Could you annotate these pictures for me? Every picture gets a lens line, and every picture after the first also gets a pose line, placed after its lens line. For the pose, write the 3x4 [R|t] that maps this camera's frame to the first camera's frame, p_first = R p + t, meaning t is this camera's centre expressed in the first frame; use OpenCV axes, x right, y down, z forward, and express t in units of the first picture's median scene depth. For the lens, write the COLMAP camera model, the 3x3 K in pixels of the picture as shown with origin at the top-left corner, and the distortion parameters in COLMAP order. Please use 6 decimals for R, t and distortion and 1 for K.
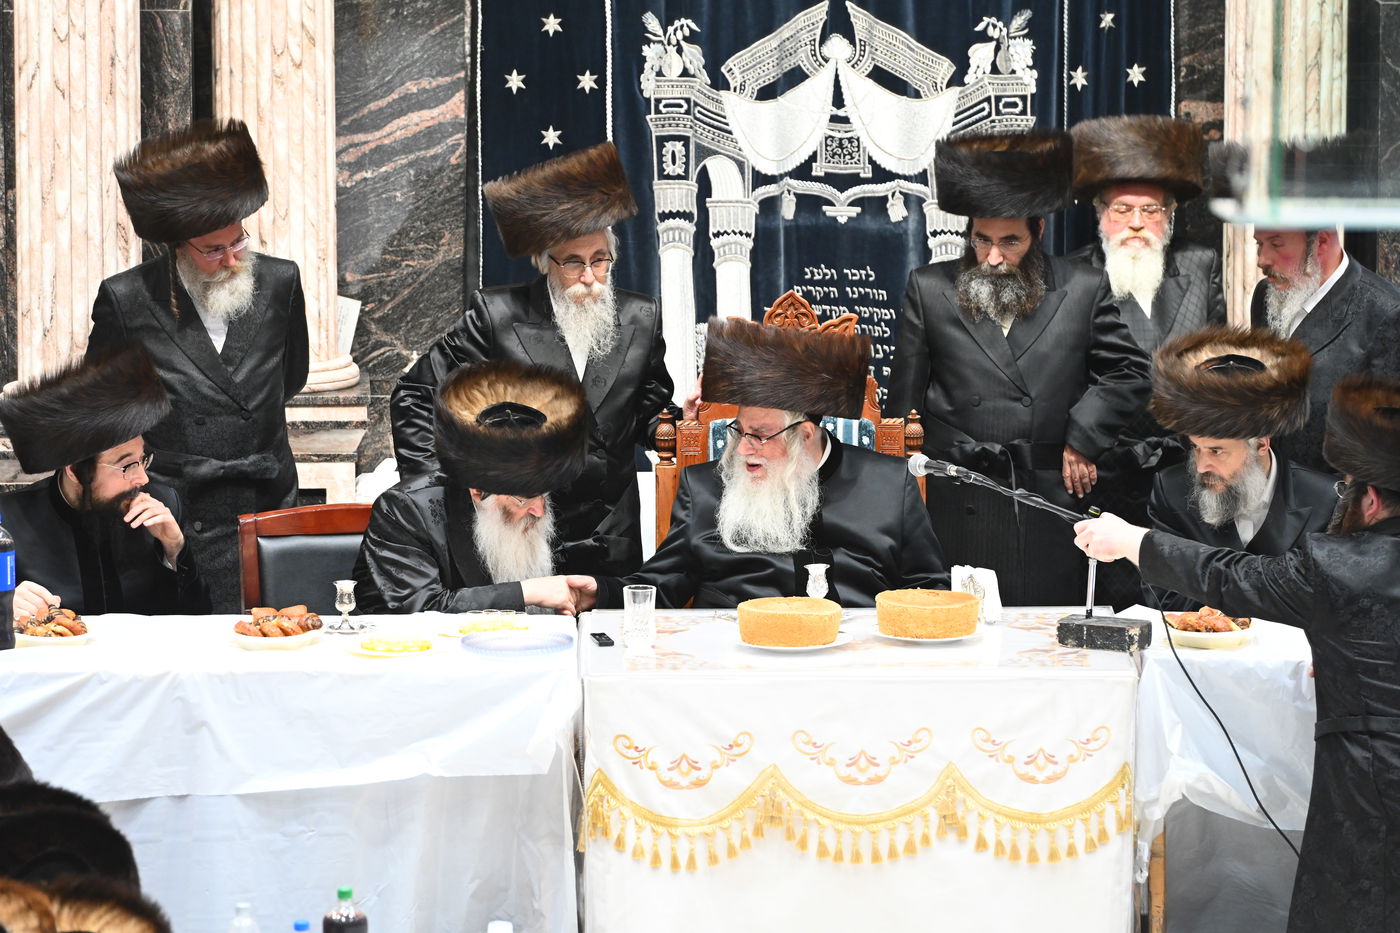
lens RADIAL K [[8092.0, 0, 700.2], [0, 8092.0, 466.9], [0, 0, 1]] dist [0.276292, 0.000000]
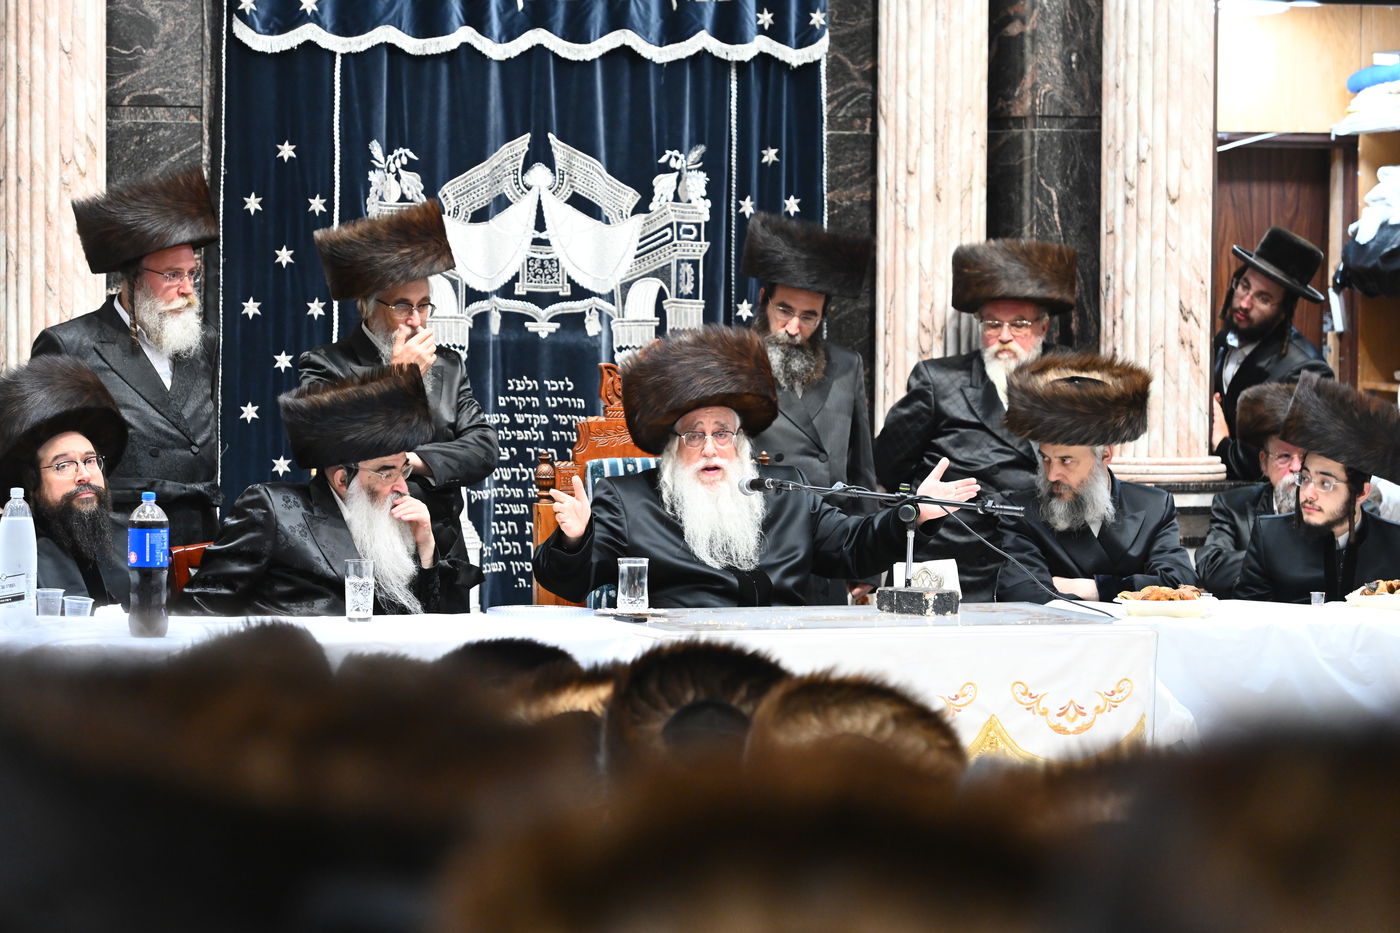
lens RADIAL K [[6041.4, 0, 699.9], [0, 6041.4, 466.3], [0, 0, 1]] dist [0.125965, 0.000000]
pose [[0.946058, -0.002348, 0.323988, -0.226655], [0.040479, 0.992995, -0.111004, 0.078422], [-0.321458, 0.118131, 0.939526, 0.231490]]
